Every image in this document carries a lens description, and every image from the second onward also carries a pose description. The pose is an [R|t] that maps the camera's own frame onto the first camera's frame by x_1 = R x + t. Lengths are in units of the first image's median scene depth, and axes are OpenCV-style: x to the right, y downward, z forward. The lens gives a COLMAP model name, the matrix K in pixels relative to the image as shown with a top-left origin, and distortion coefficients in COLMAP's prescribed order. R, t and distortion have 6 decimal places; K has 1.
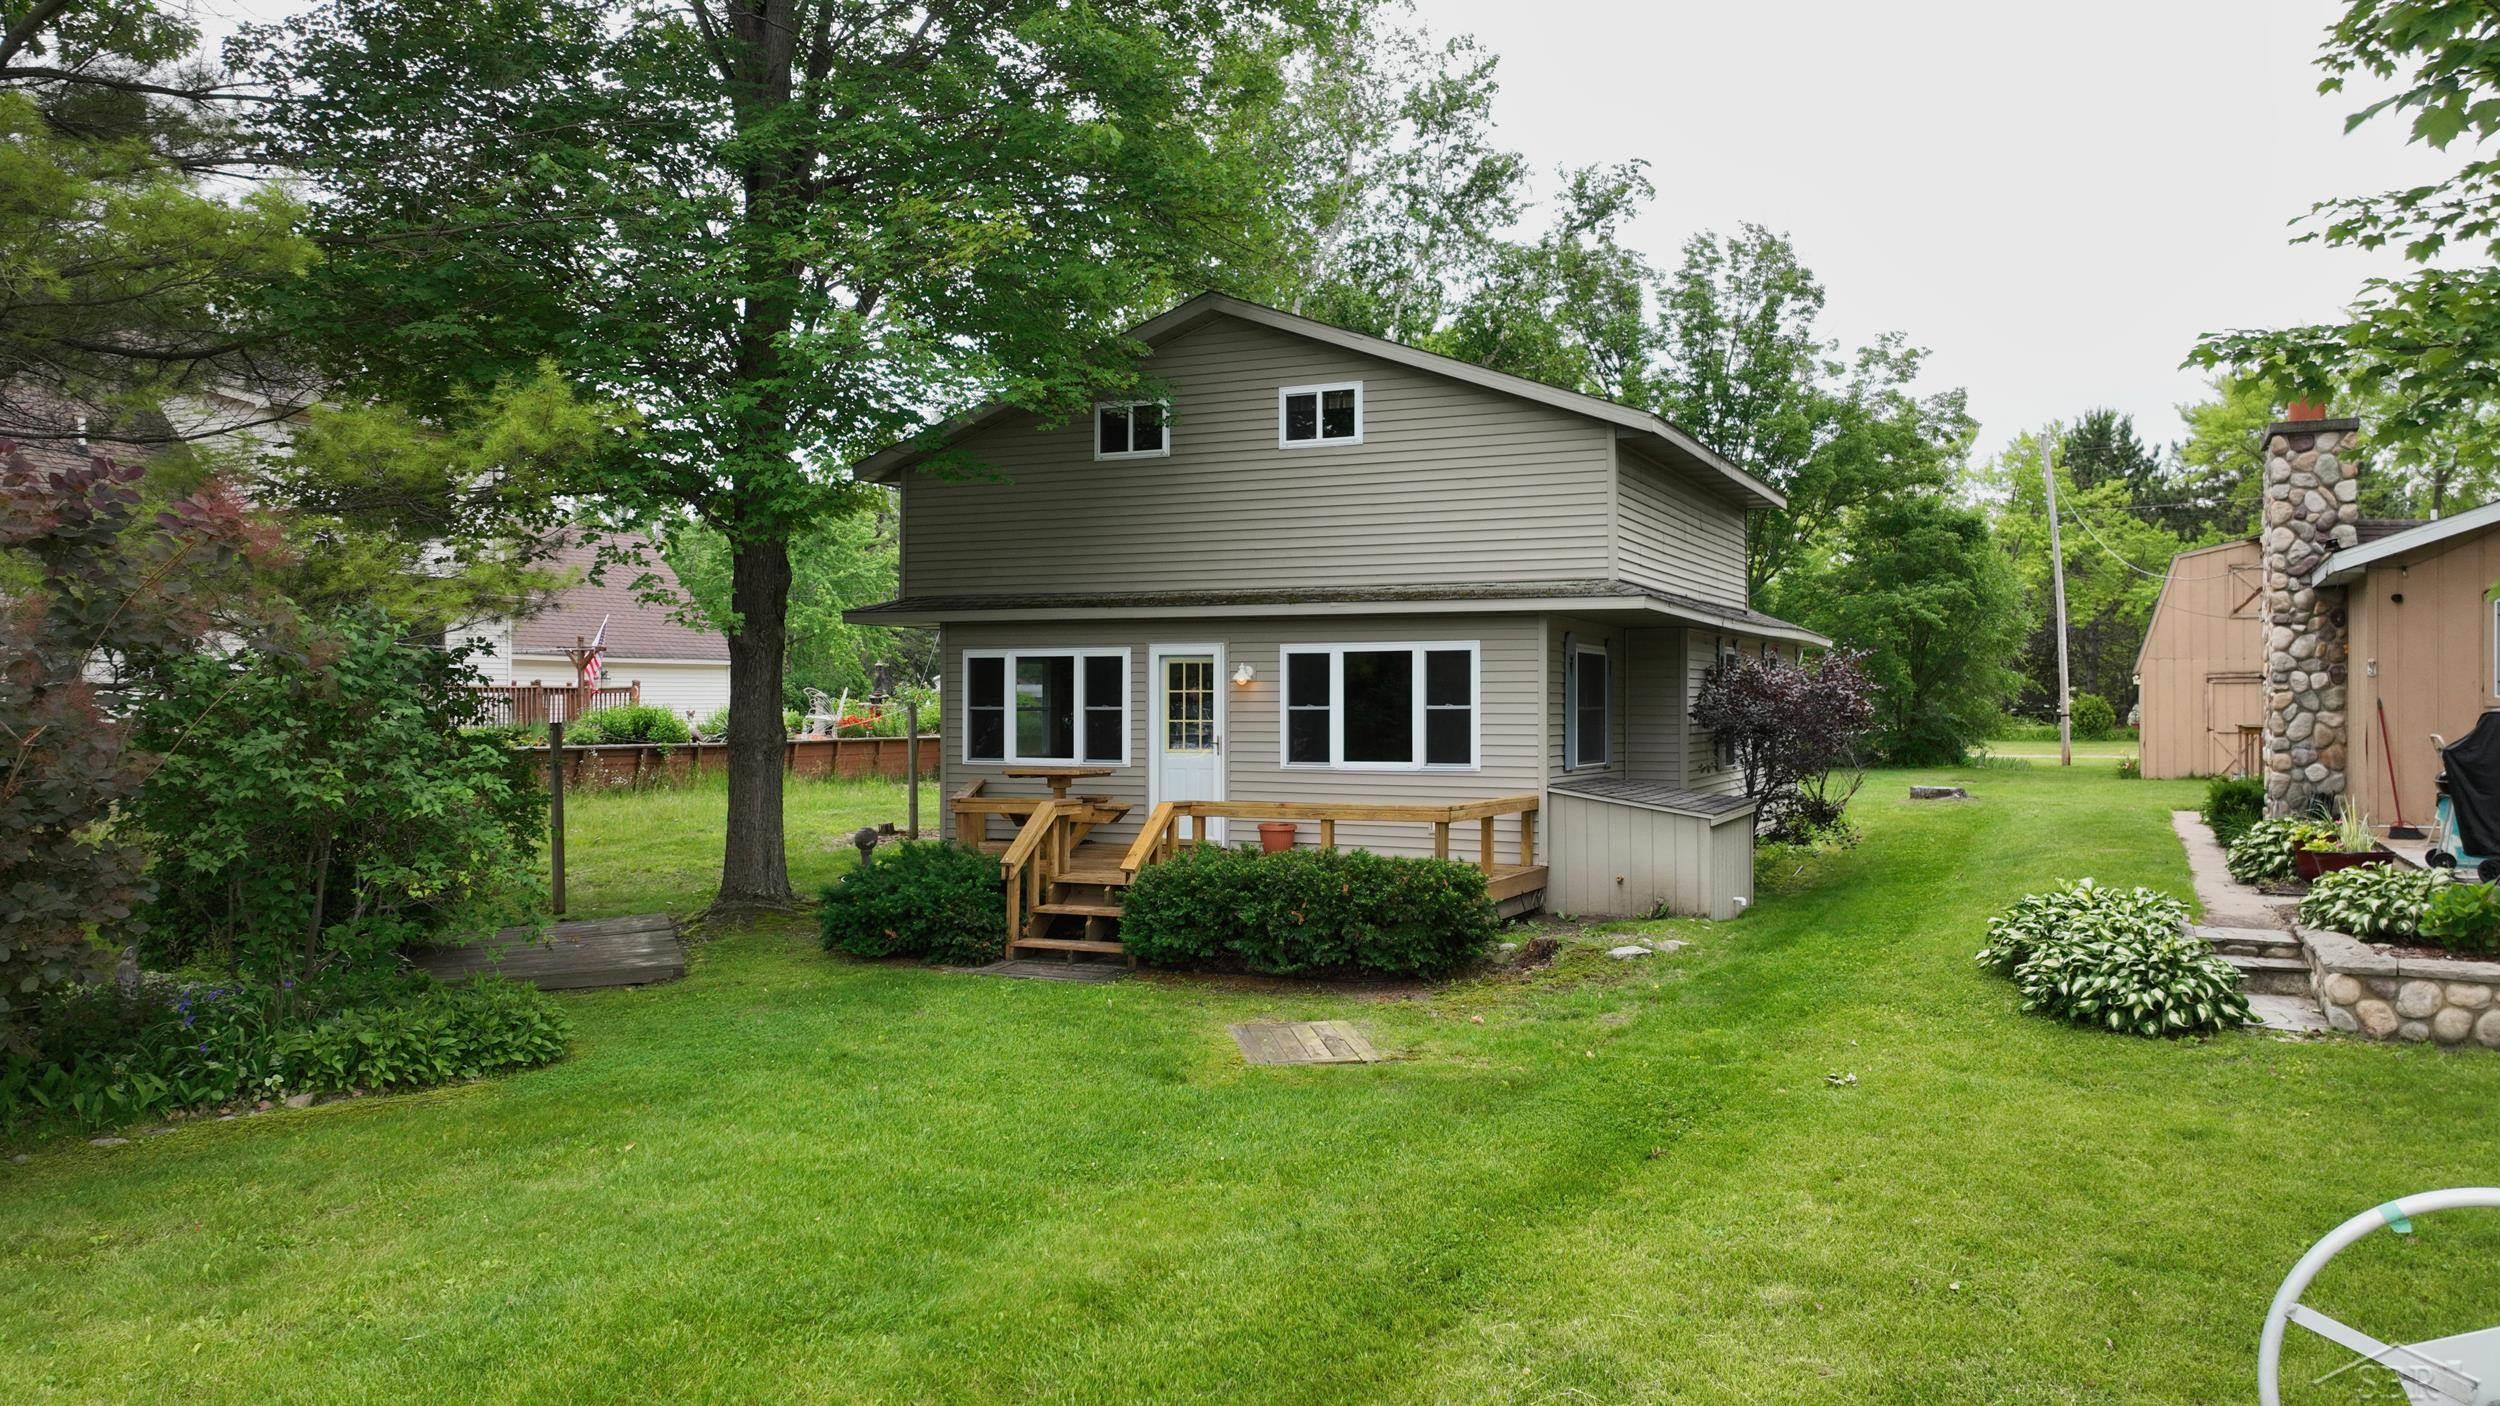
lens RADIAL K [[1794.9, 0, 1264.9], [0, 1794.9, 701.3], [0, 0, 1]] dist [-0.000142, 0.015149]
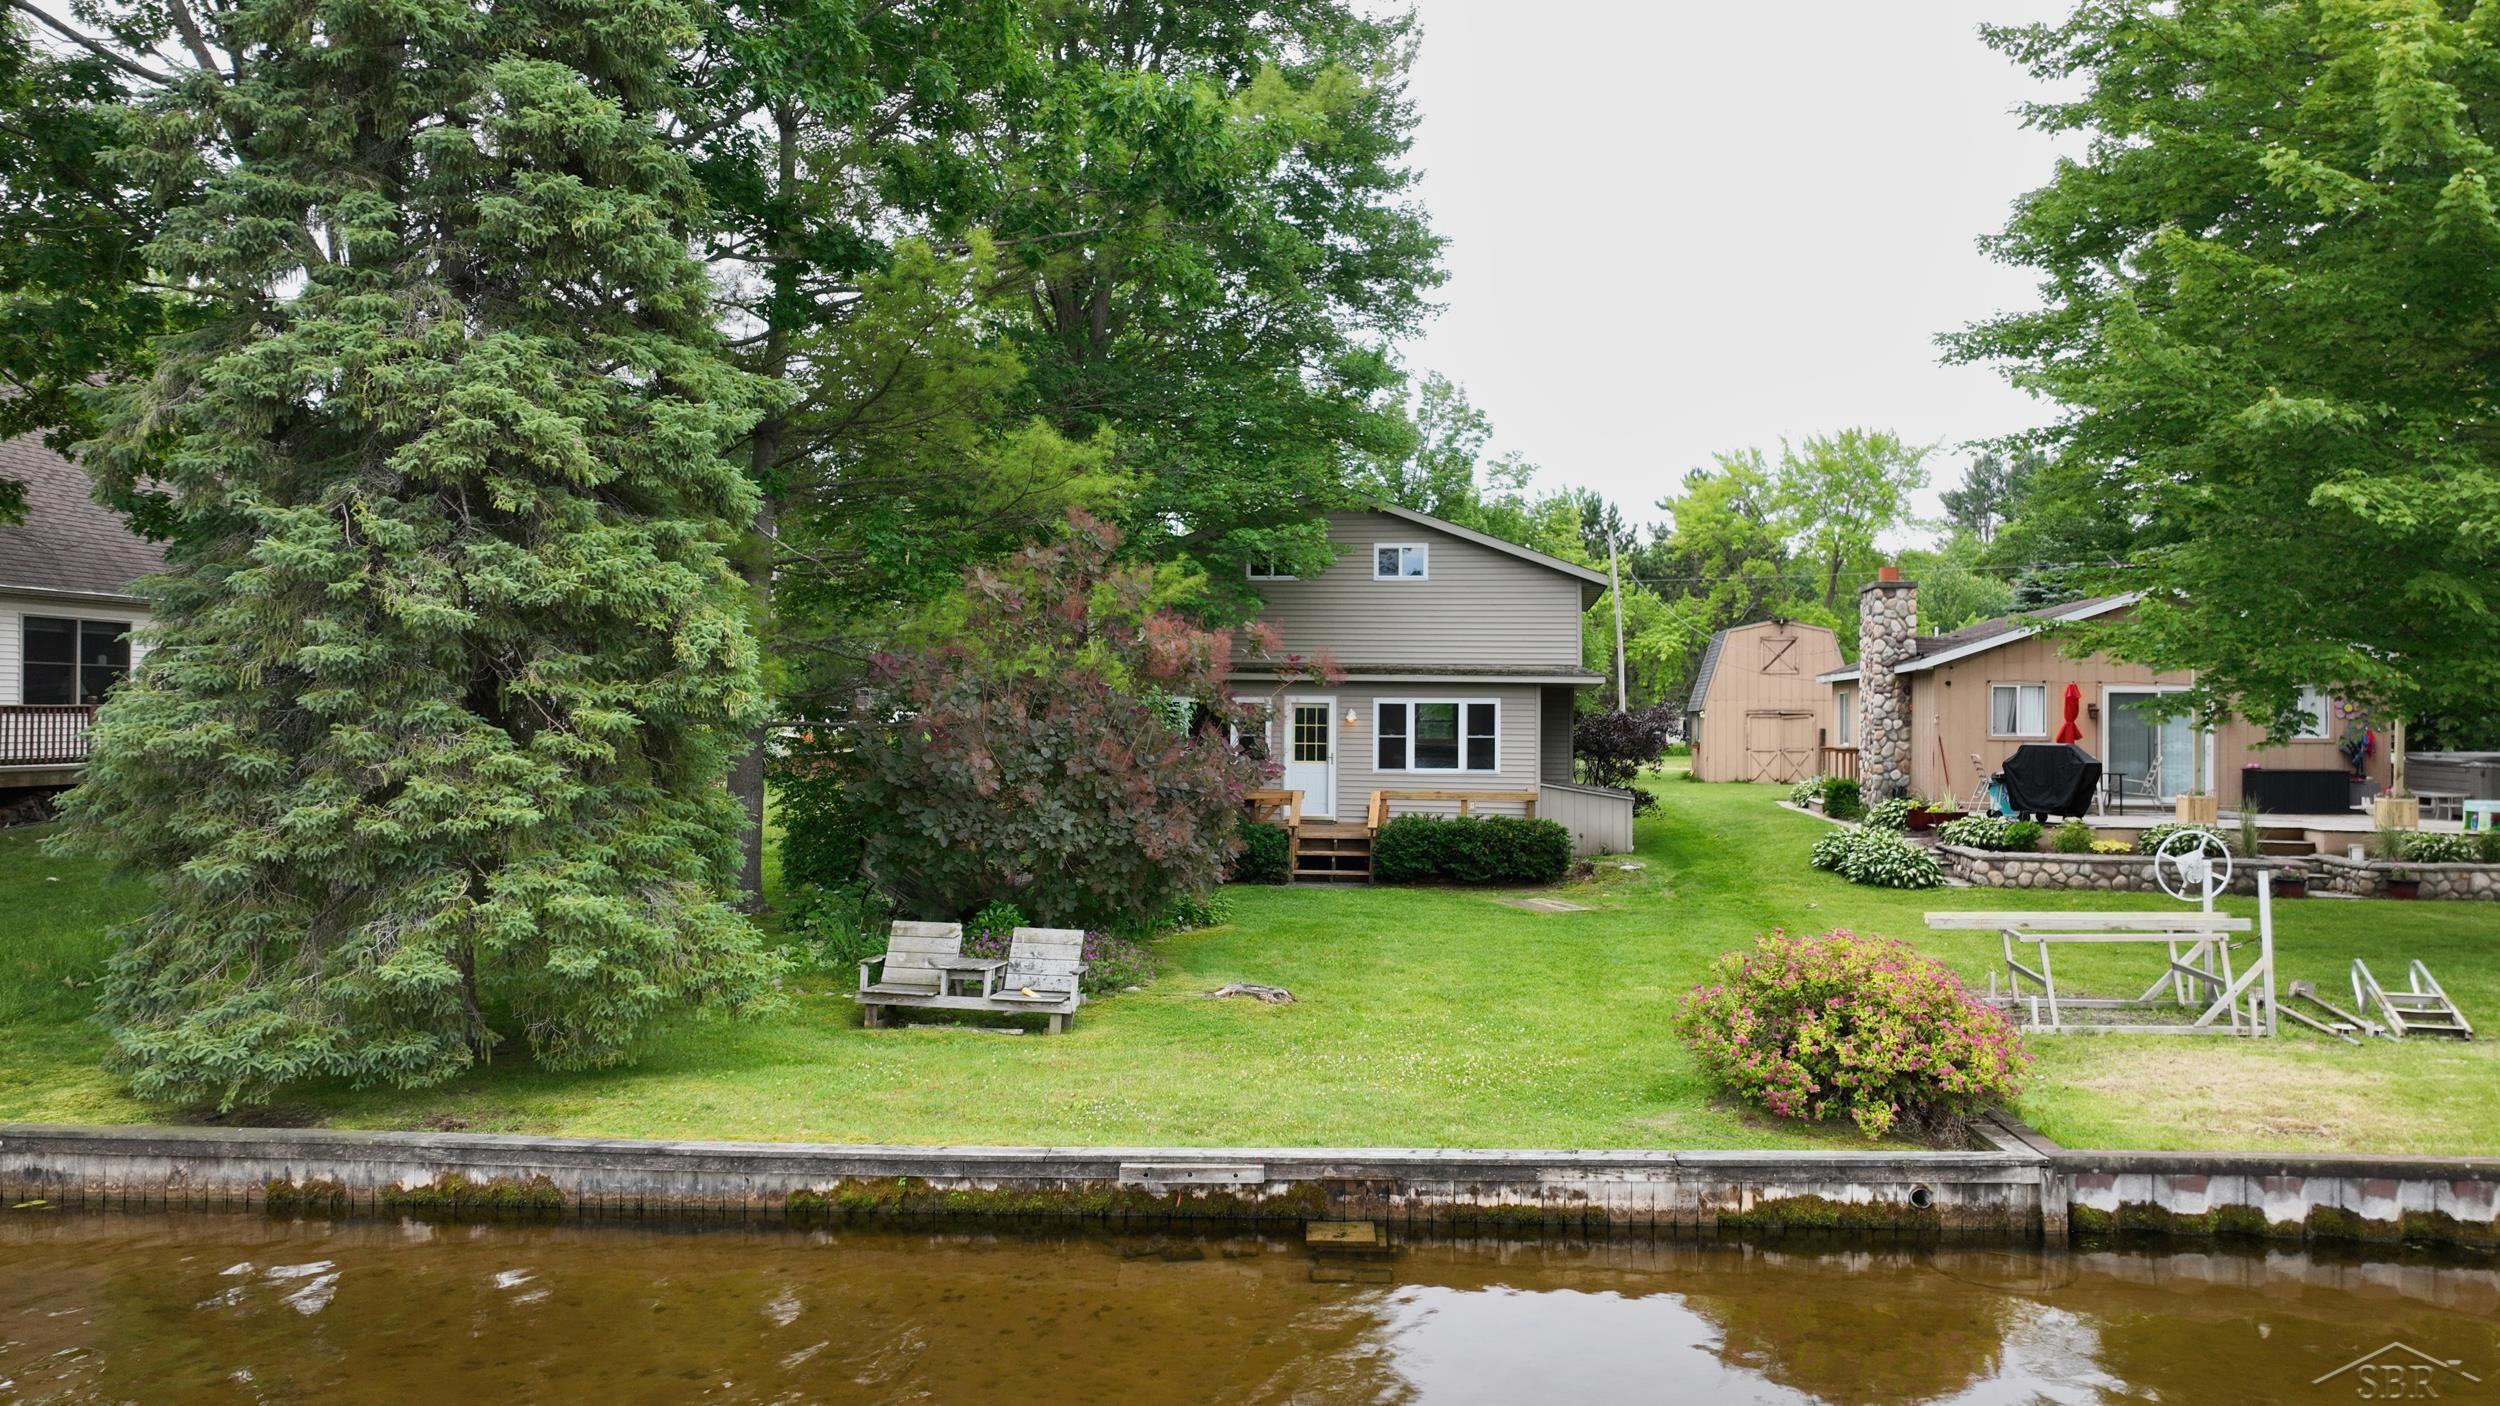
lens RADIAL K [[1794.9, 0, 1259.2], [0, 1794.9, 717.3], [0, 0, 1]] dist [-0.000142, 0.015149]
pose [[0.952360, 0.009224, 0.304837, -0.606401], [-0.009810, 0.999952, 0.000392, -0.013598], [-0.304818, -0.003364, 0.952405, -0.556308]]
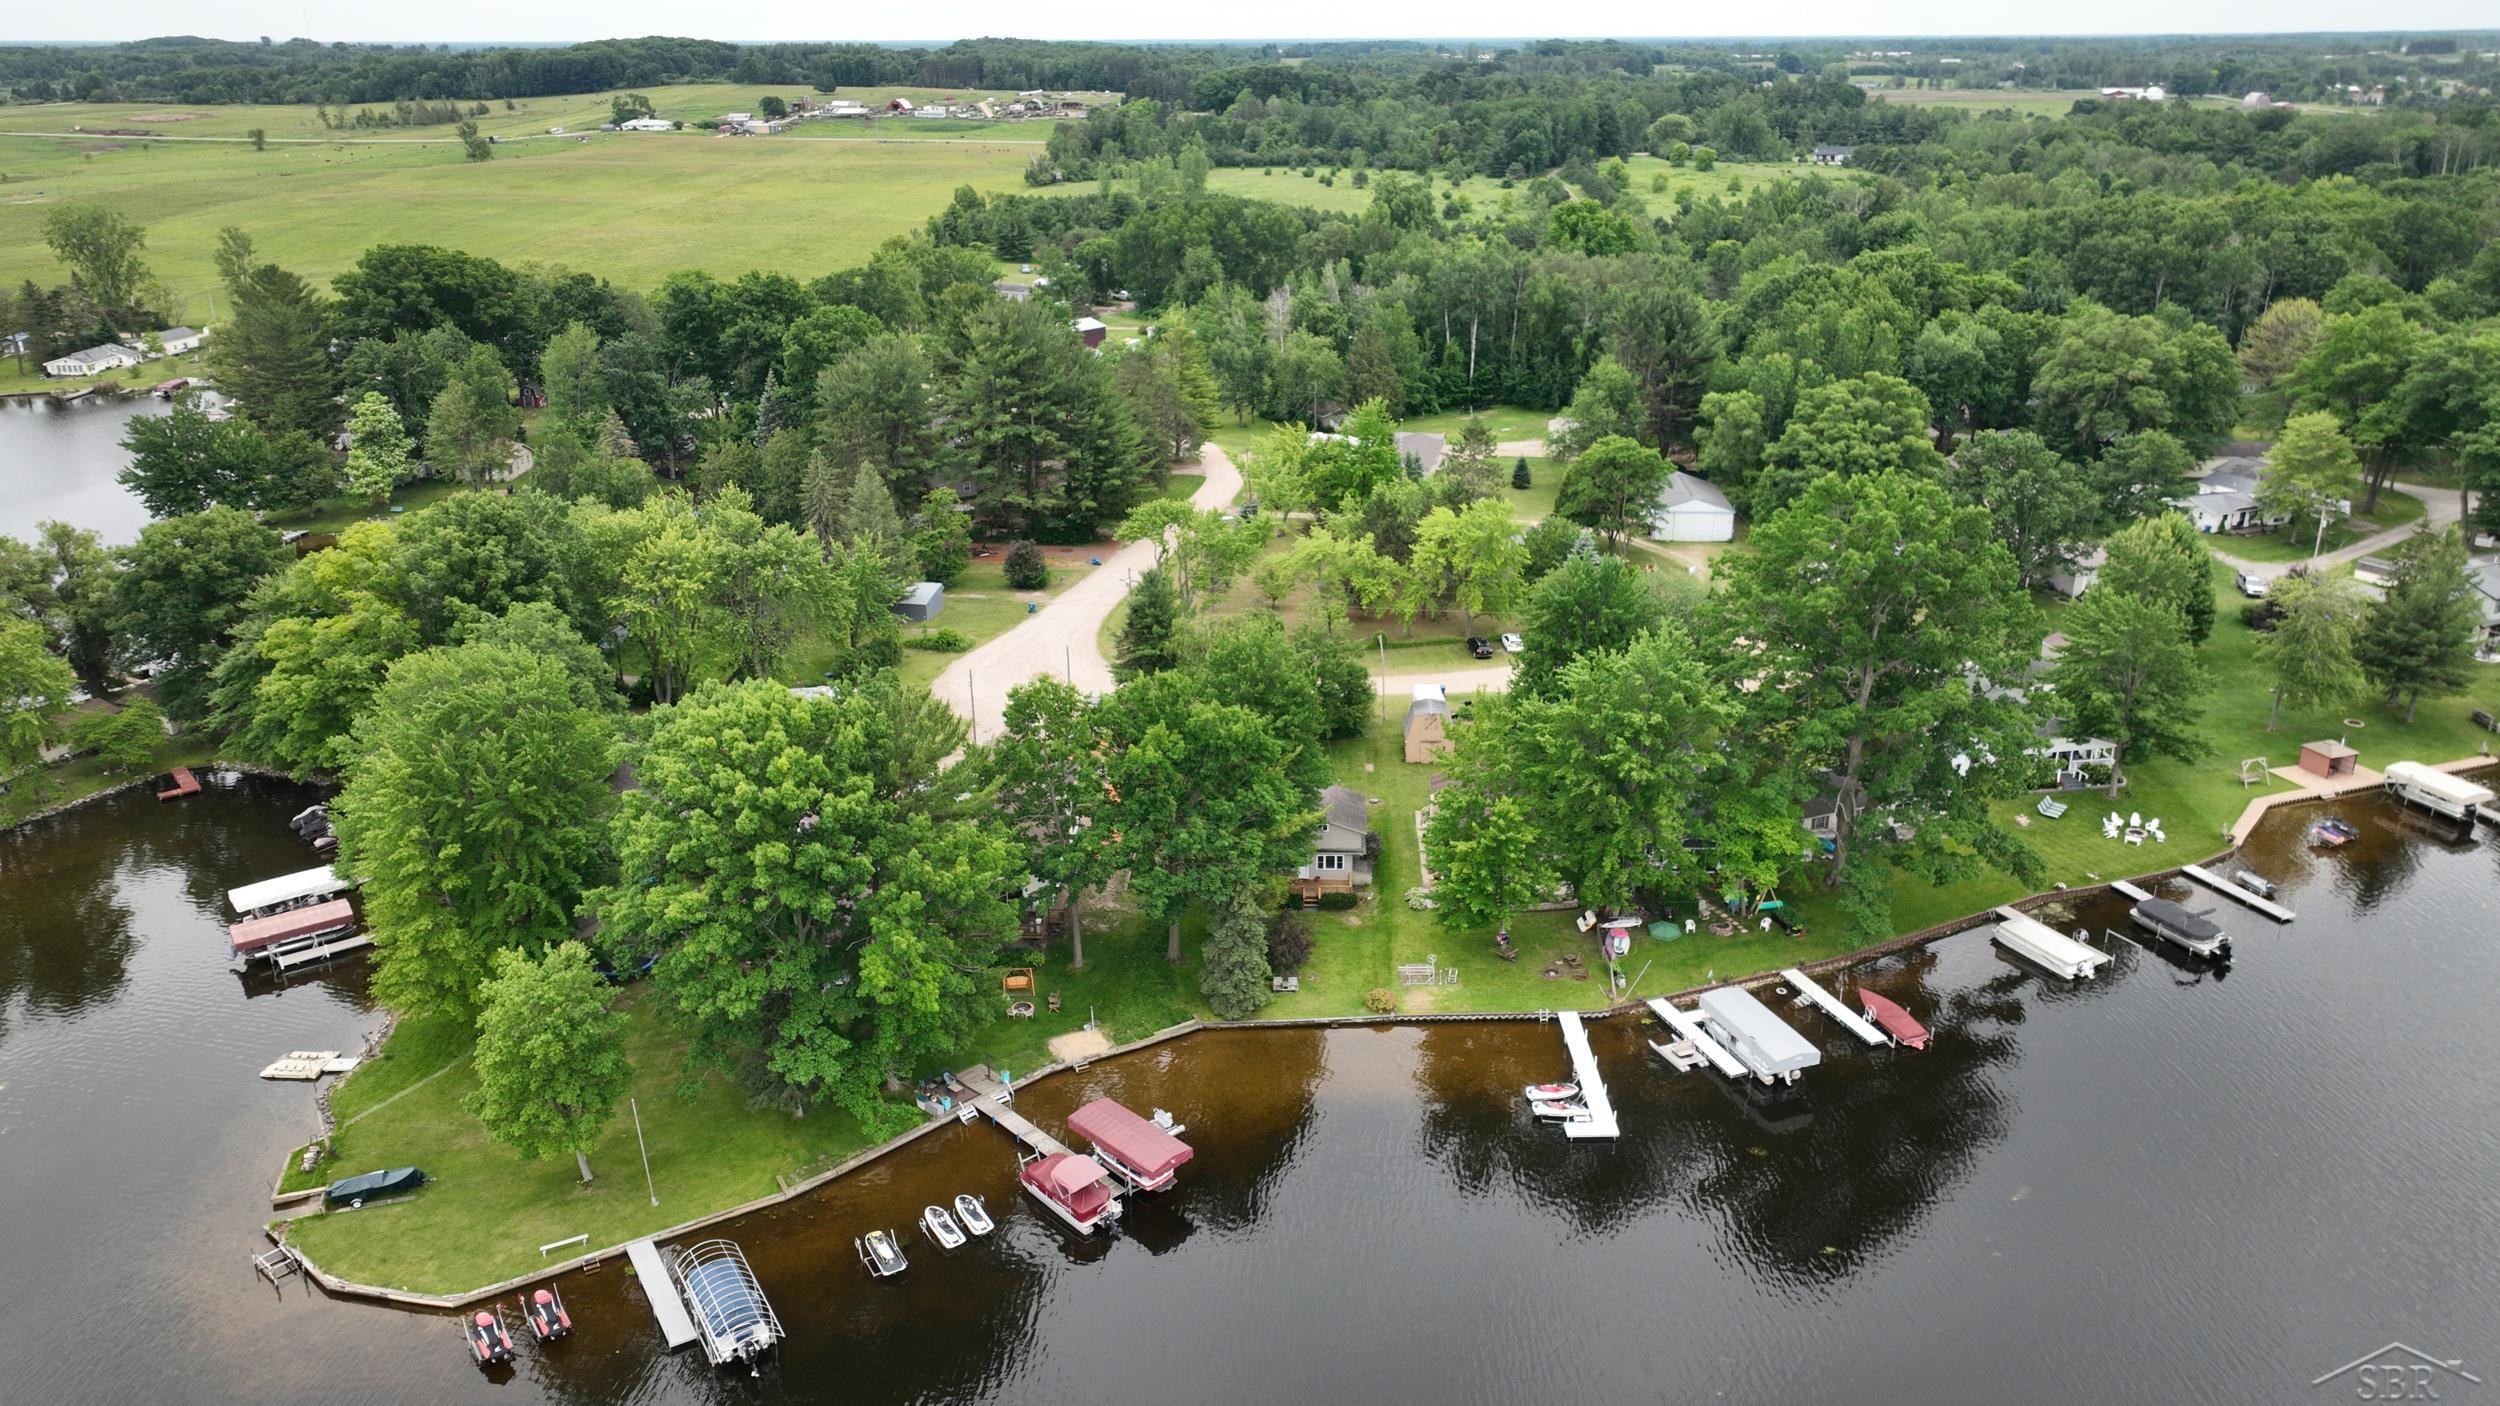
lens RADIAL K [[1794.9, 0, 1257.9], [0, 1794.9, 714.6], [0, 0, 1]] dist [-0.000142, 0.015149]
pose [[0.915988, -0.145046, 0.374069, -3.036061], [0.000229, 0.932551, 0.361038, -3.396647], [-0.401206, -0.330621, 0.854239, -5.308509]]
